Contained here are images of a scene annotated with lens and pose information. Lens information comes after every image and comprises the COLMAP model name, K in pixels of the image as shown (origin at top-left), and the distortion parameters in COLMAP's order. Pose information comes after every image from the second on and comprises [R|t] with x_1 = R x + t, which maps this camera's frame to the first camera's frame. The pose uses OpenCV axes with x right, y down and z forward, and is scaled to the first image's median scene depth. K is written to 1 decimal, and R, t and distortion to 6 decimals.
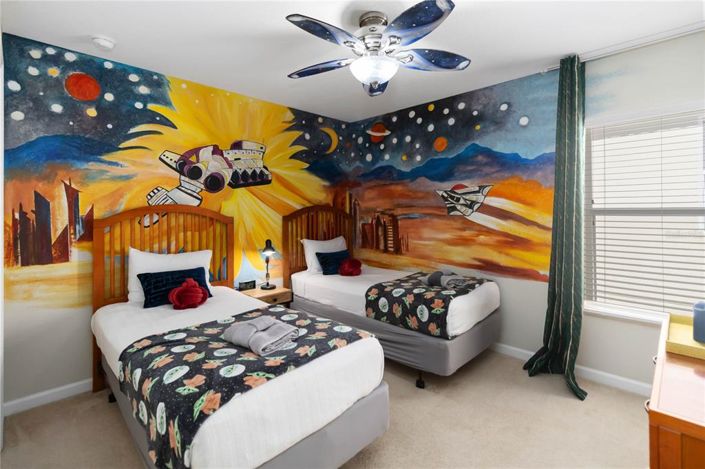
lens RADIAL K [[328.9, 0, 351.2], [0, 328.9, 216.6], [0, 0, 1]] dist [0.000437, 0.000291]
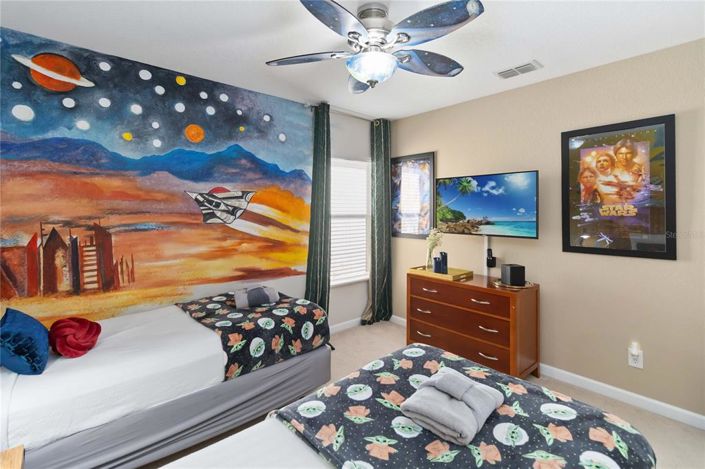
lens RADIAL K [[328.9, 0, 351.2], [0, 328.9, 216.6], [0, 0, 1]] dist [0.000437, 0.000291]
pose [[0.068668, -0.016758, 0.997499, -0.516081], [0.019521, 0.999690, 0.015451, -0.028053], [-0.997449, 0.018412, 0.068974, 0.607761]]
